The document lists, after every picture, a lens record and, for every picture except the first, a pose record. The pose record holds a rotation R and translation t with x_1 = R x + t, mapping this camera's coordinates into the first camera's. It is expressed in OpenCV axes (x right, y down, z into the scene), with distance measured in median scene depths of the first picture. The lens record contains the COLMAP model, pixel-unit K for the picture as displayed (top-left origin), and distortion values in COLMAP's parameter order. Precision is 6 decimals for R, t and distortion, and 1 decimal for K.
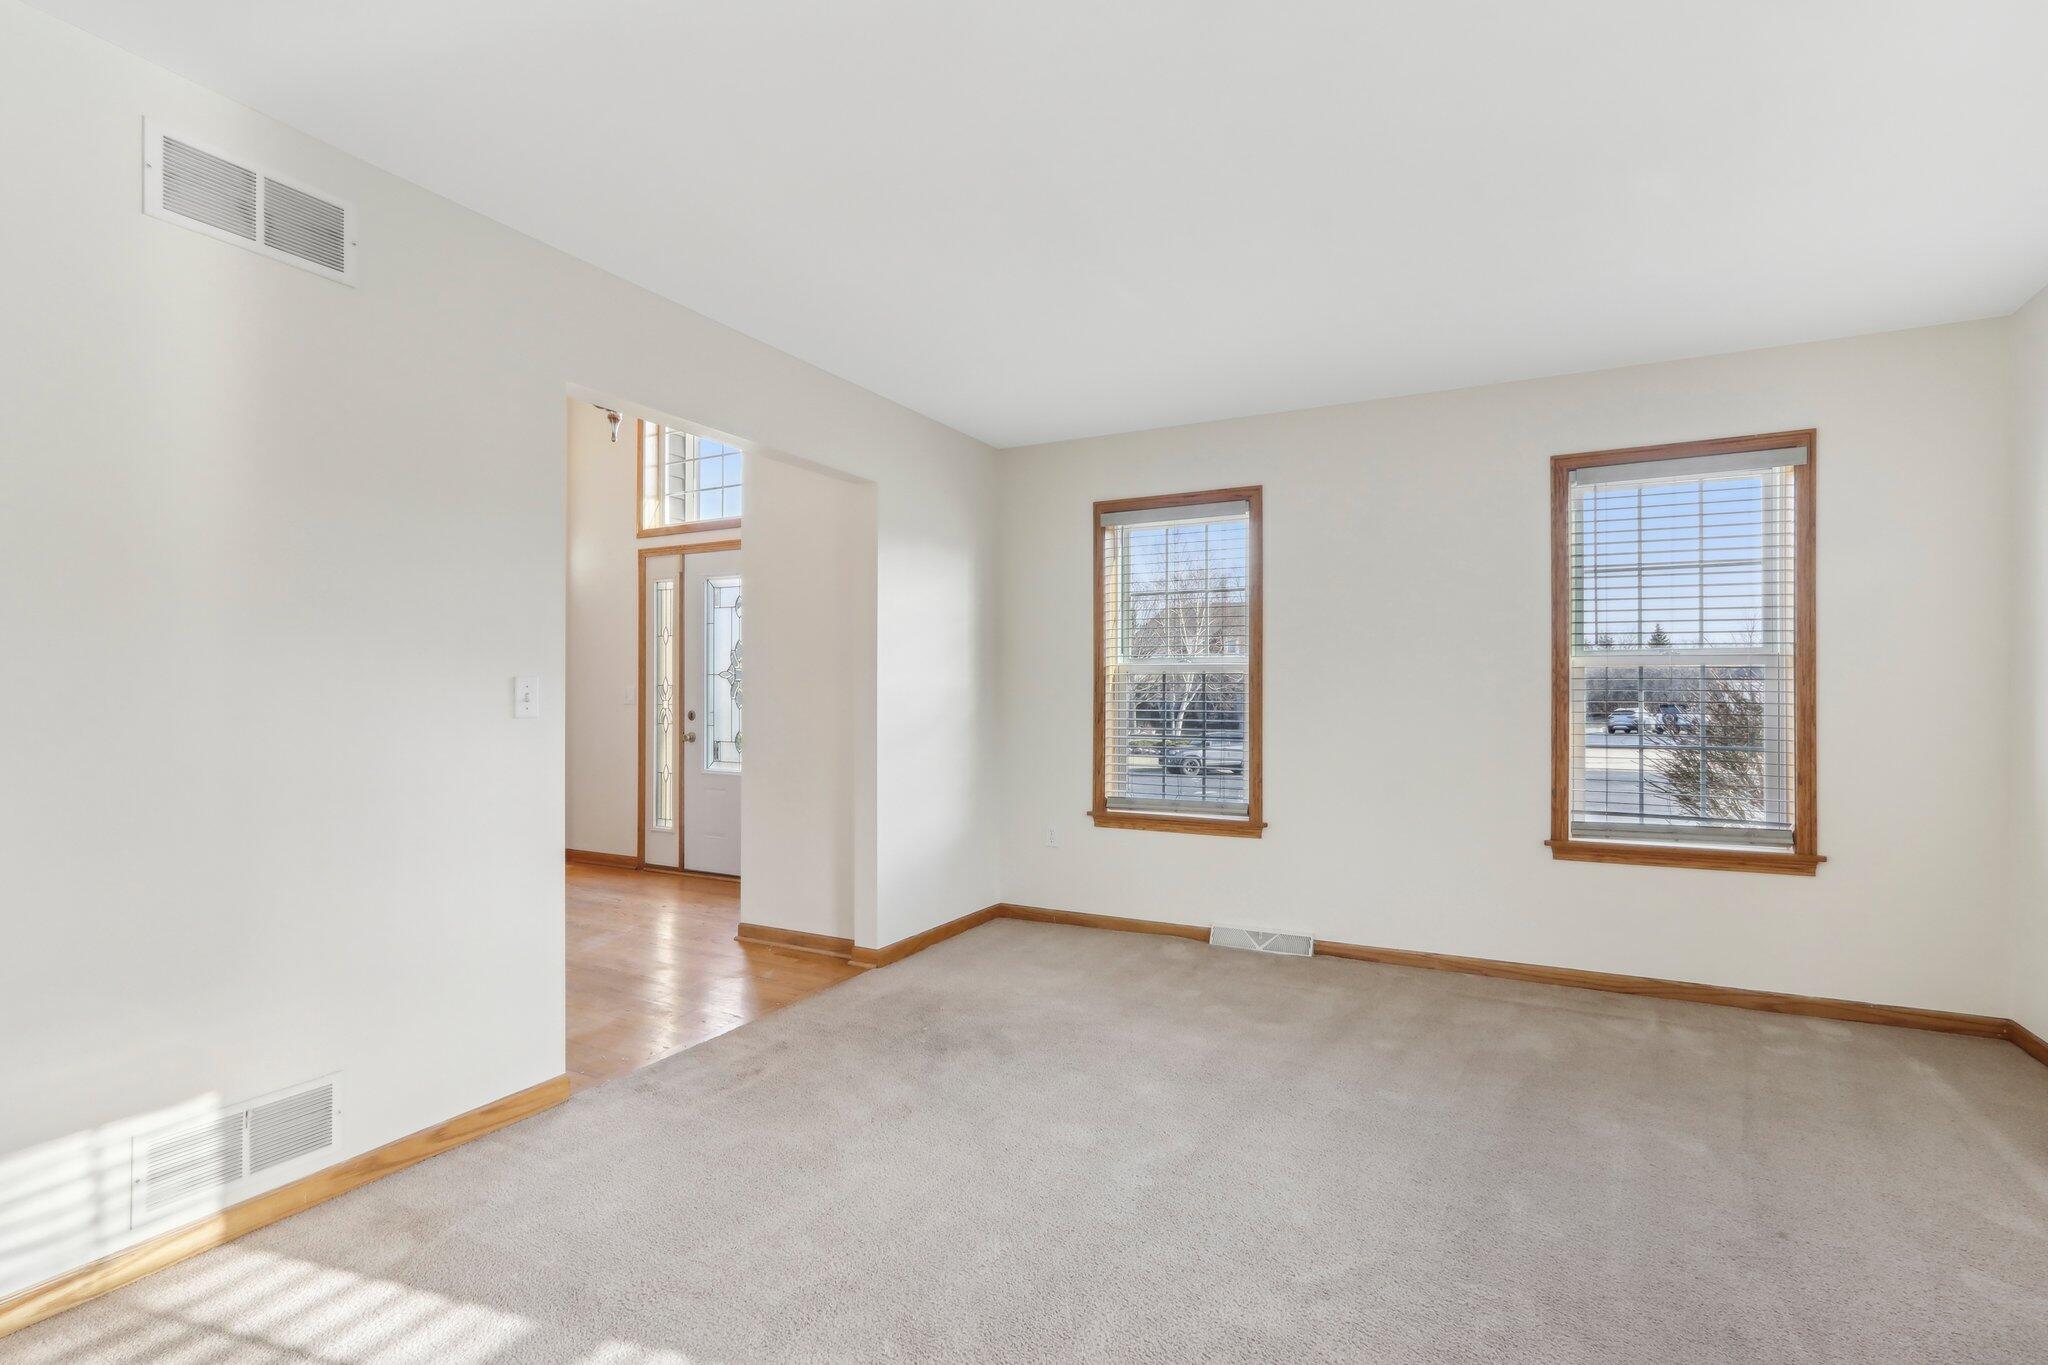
lens RADIAL K [[968.2, 0, 998.6], [0, 968.2, 683.9], [0, 0, 1]] dist [-0.015757, 0.005217]
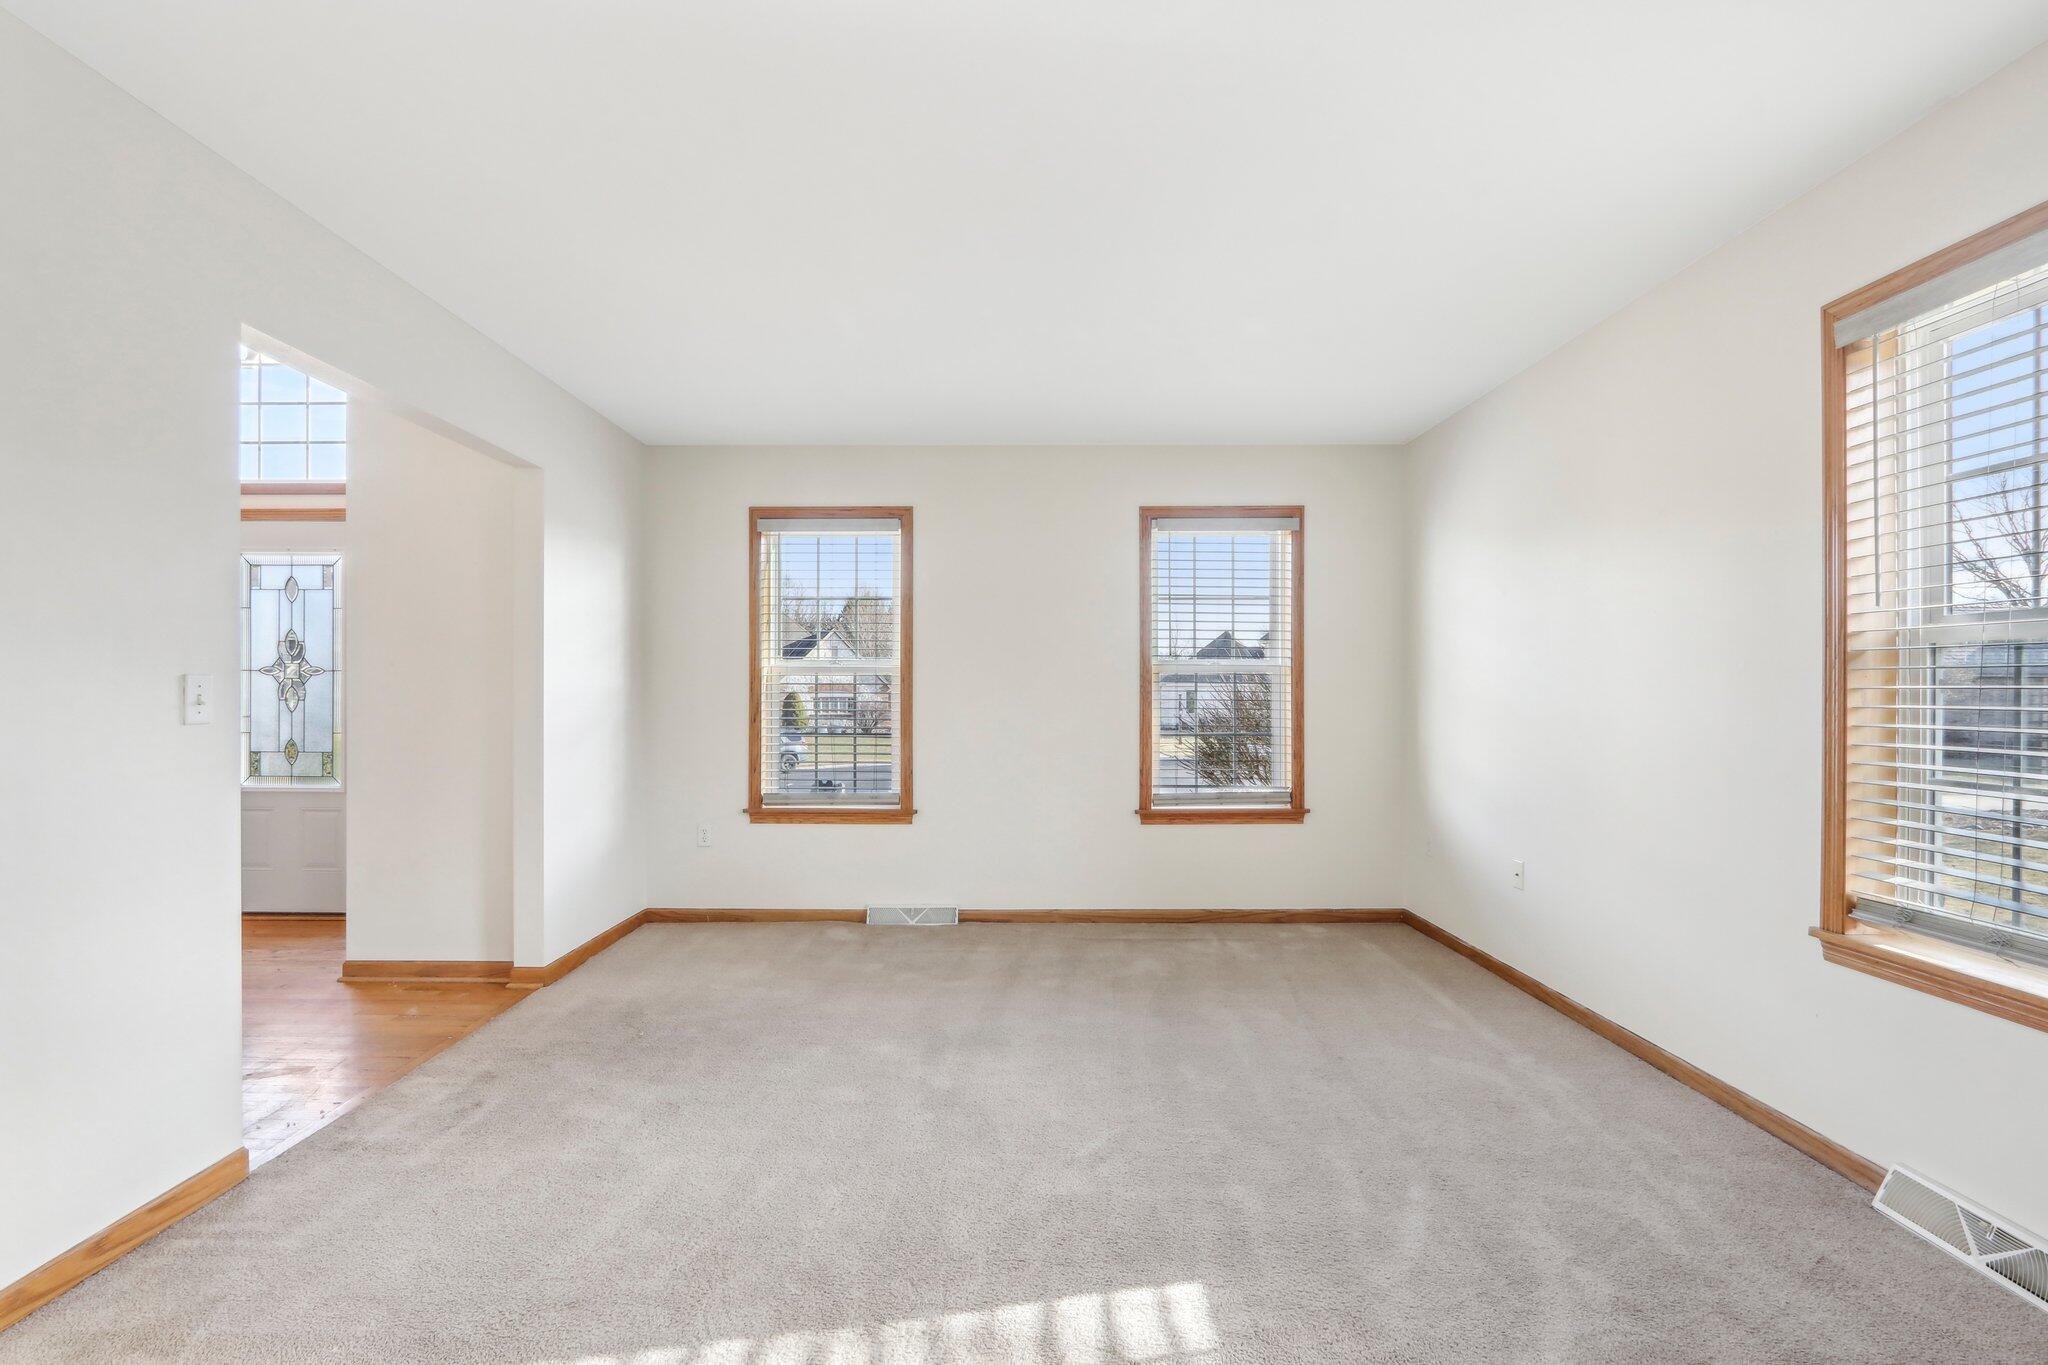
lens RADIAL K [[968.2, 0, 1002.5], [0, 968.2, 688.7], [0, 0, 1]] dist [-0.015757, 0.005217]
pose [[0.879988, 0.002108, 0.474991, -0.189479], [-0.004431, 0.999983, 0.003771, -0.000759], [-0.474975, -0.005422, 0.879983, -0.034850]]
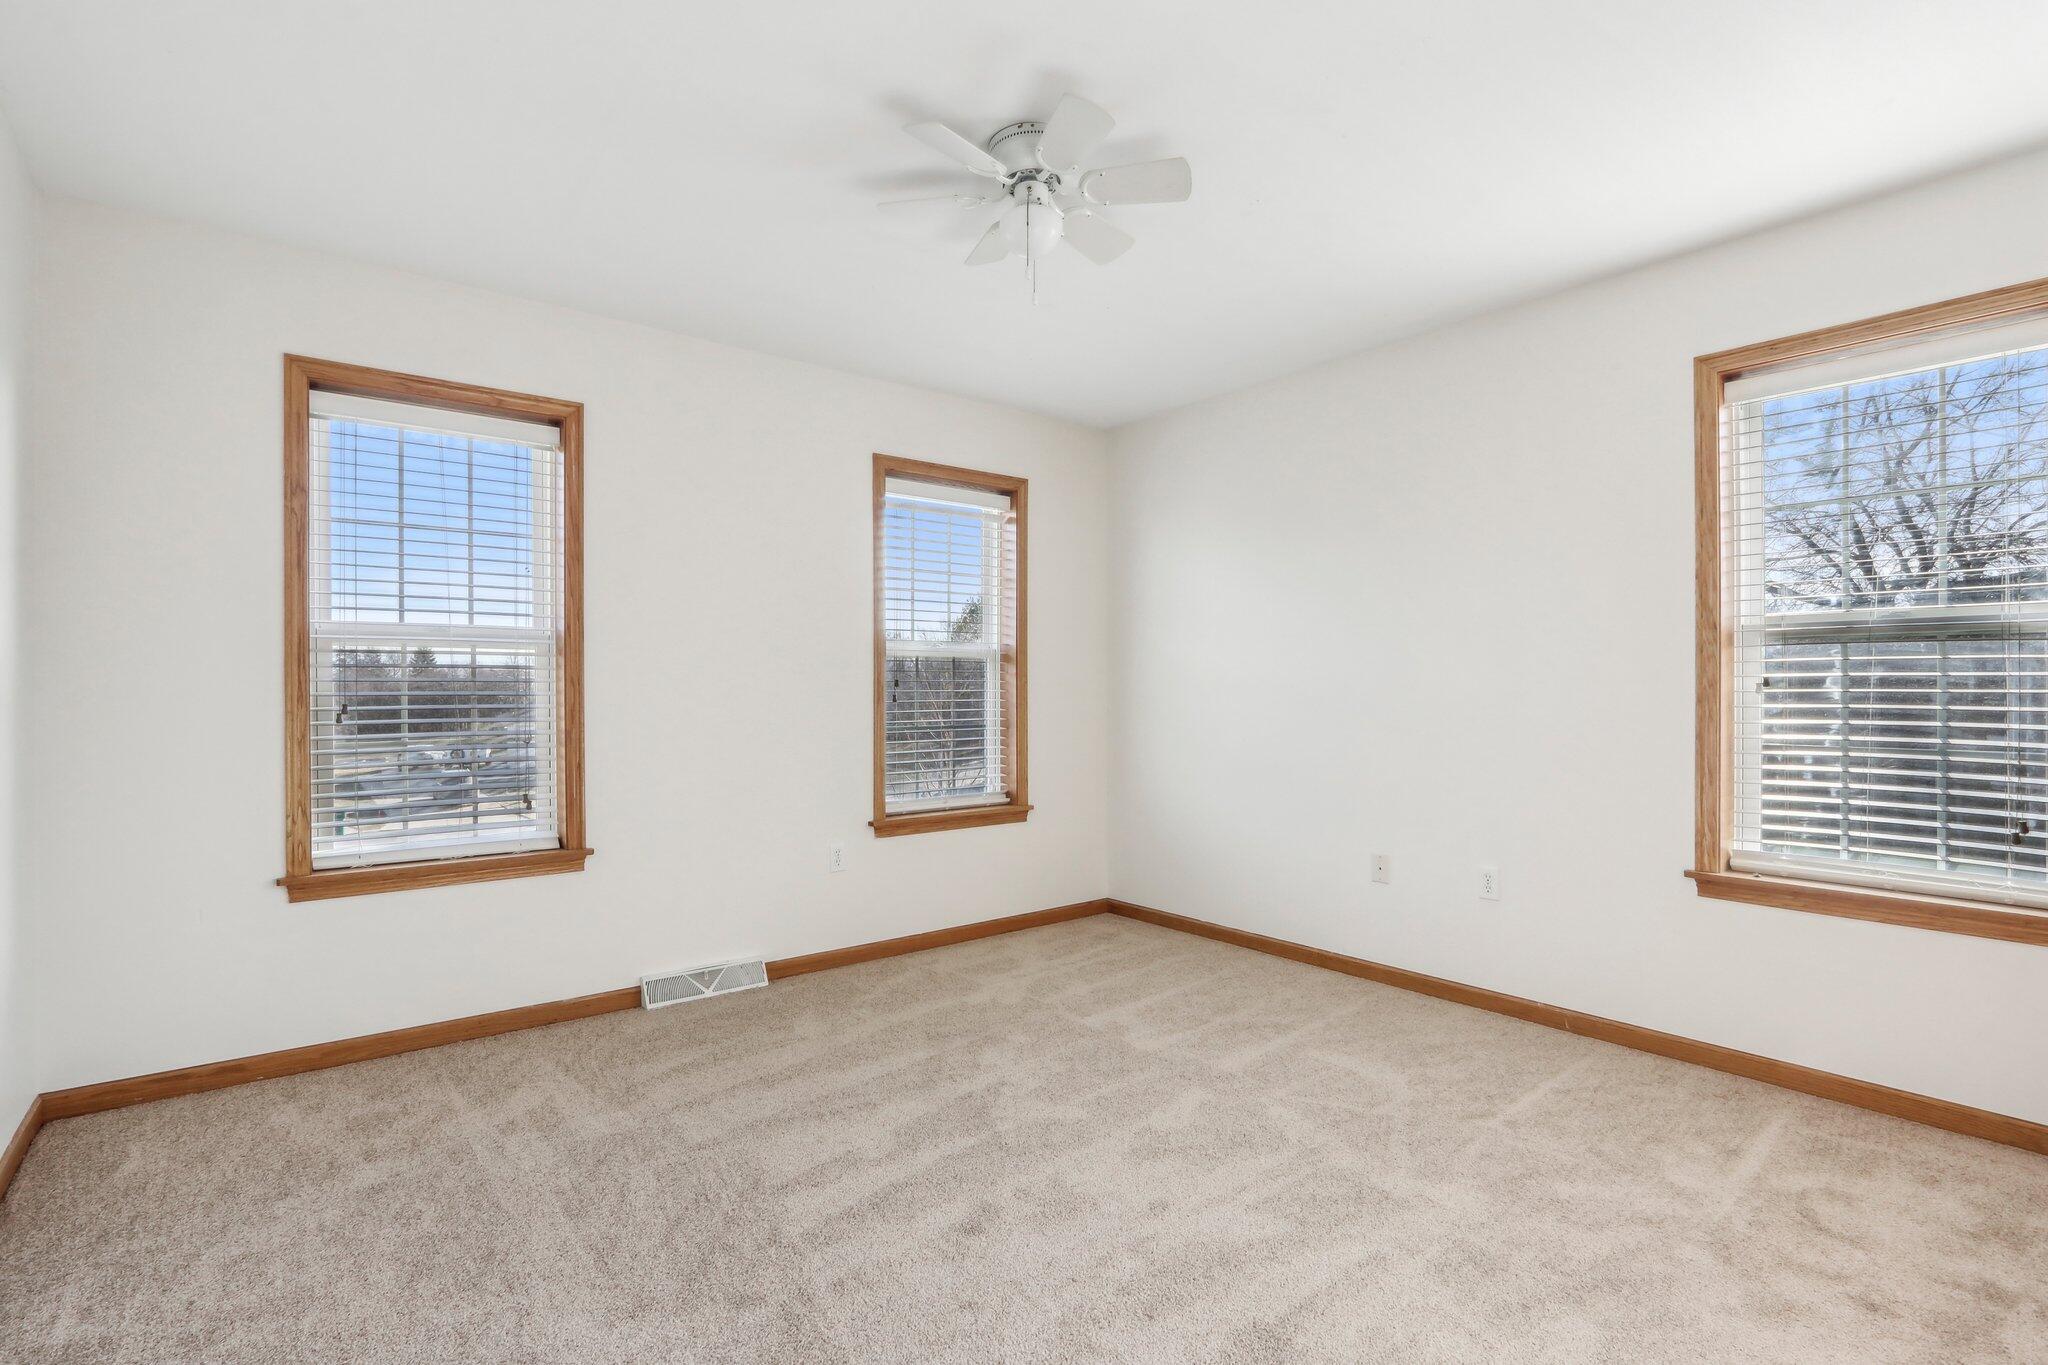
lens RADIAL K [[968.2, 0, 995.2], [0, 968.2, 692.3], [0, 0, 1]] dist [-0.015757, 0.005217]
pose [[0.405974, -0.007328, 0.913855, -0.334611], [-0.005353, 0.999932, 0.010396, 0.010546], [-0.913869, -0.009113, 0.405907, 0.452843]]
